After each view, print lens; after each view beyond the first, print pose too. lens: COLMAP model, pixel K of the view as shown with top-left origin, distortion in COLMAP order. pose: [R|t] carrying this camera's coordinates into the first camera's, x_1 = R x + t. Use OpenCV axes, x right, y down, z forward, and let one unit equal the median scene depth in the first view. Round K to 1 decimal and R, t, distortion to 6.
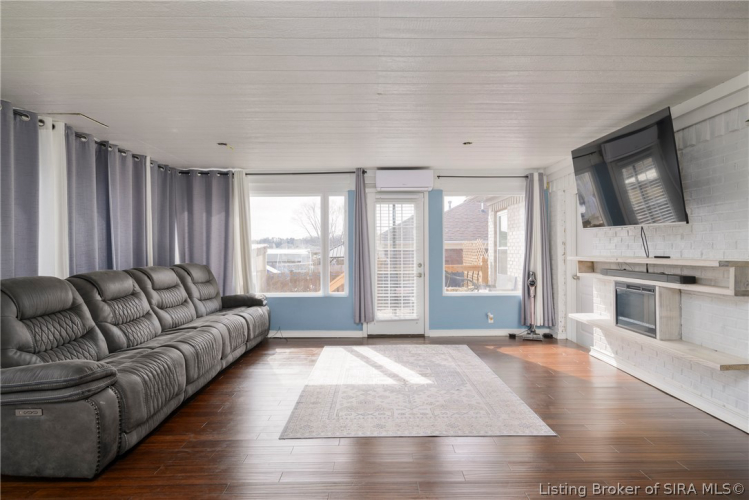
lens RADIAL K [[427.7, 0, 374.7], [0, 427.7, 251.0], [0, 0, 1]] dist [0.000028, -0.000422]
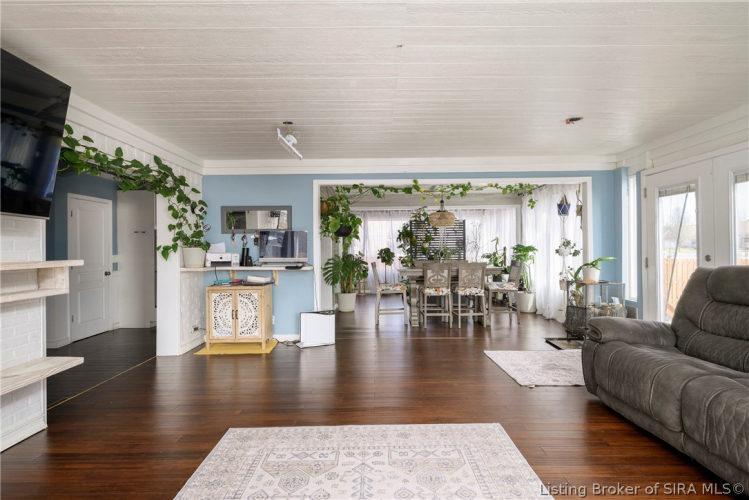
lens RADIAL K [[389.0, 0, 374.9], [0, 389.0, 249.2], [0, 0, 1]] dist [-0.000333, -0.000025]
pose [[-0.999782, 0.020187, 0.005400, 0.057513], [0.020205, 0.999790, 0.003402, 0.003265], [-0.005330, 0.003511, -0.999980, 1.708260]]
